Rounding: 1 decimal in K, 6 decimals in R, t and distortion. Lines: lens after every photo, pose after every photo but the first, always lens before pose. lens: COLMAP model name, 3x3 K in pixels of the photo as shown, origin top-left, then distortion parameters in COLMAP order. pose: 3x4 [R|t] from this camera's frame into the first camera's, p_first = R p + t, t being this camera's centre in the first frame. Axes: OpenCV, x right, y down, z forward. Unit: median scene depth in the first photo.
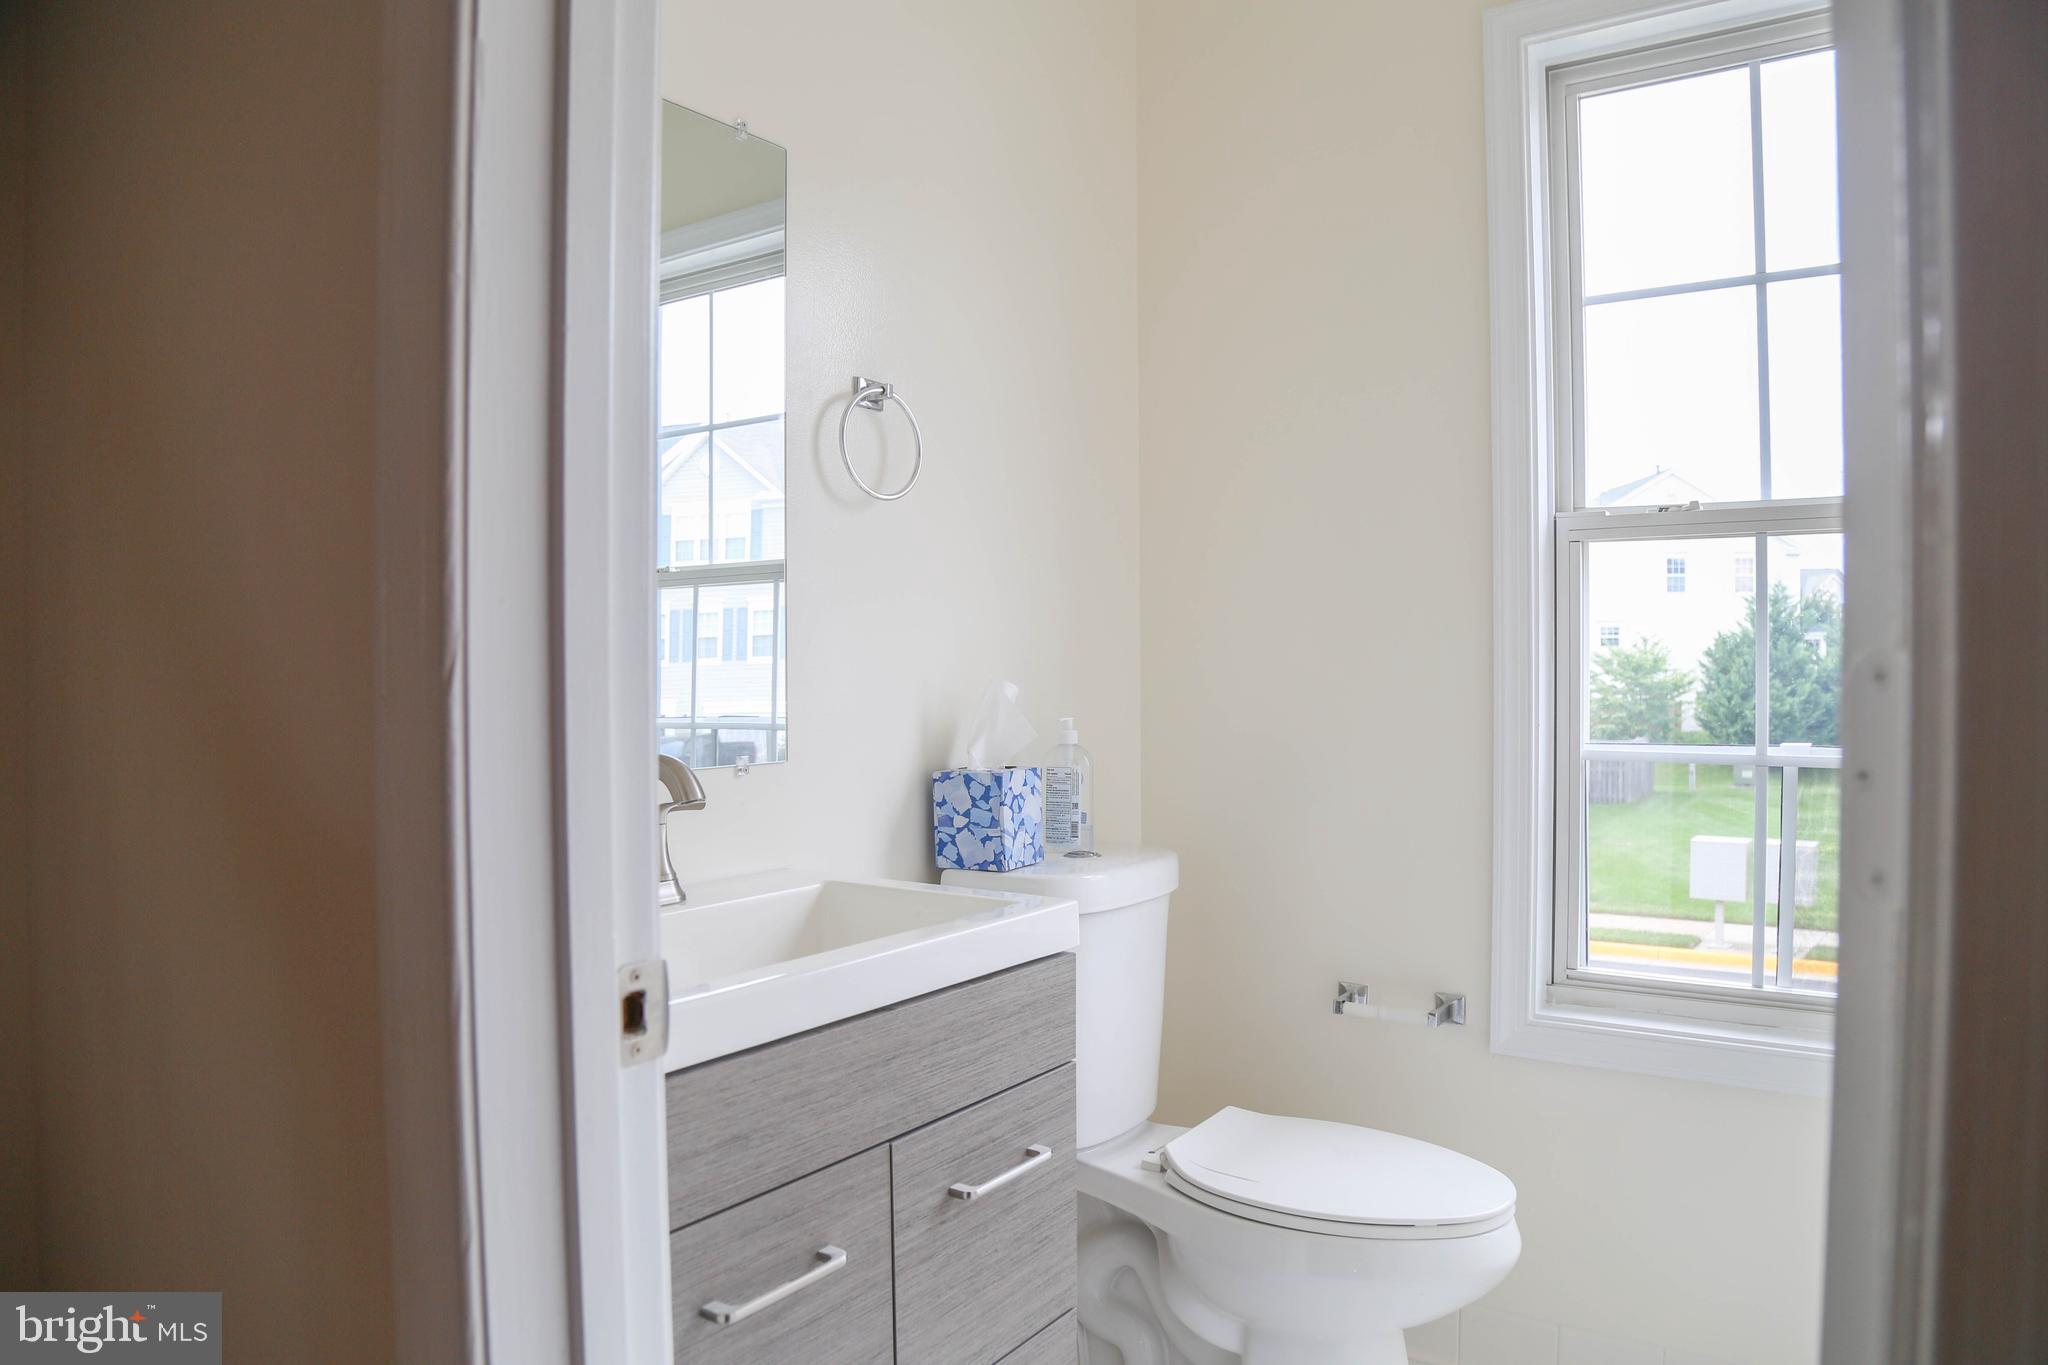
lens RADIAL K [[1381.7, 0, 1024.0], [0, 1381.7, 682.5], [0, 0, 1]] dist [-0.056235, -0.001605]
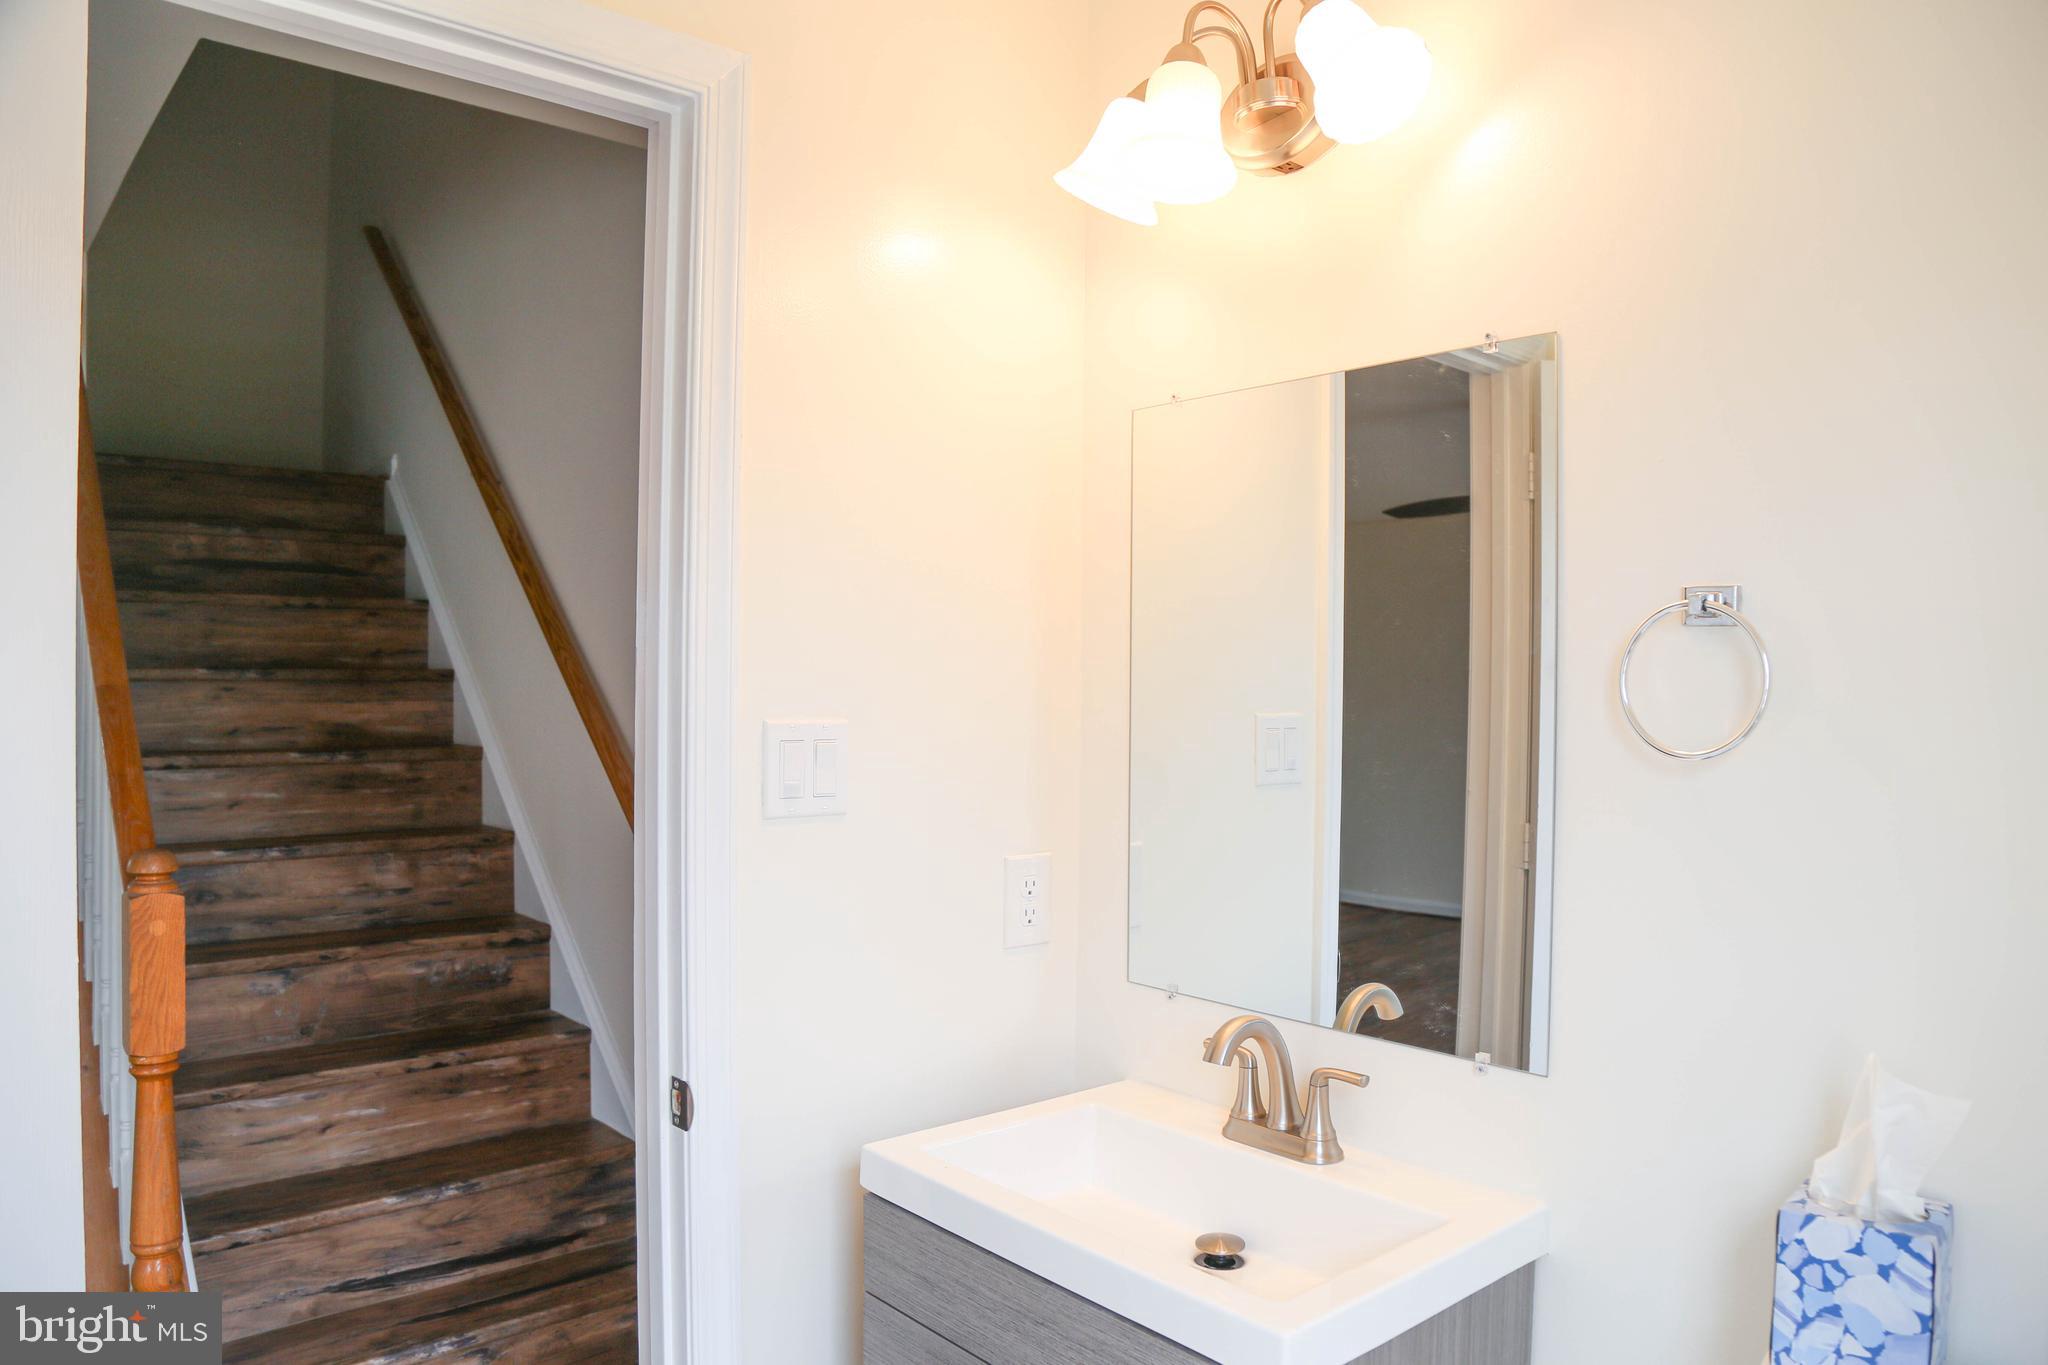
lens RADIAL K [[1381.7, 0, 1024.0], [0, 1381.7, 682.5], [0, 0, 1]] dist [-0.056235, -0.001605]
pose [[-0.238719, 0.011391, -0.971022, 0.632824], [-0.013551, 0.999795, 0.015060, -0.169910], [0.970994, 0.016754, -0.238516, 0.807816]]
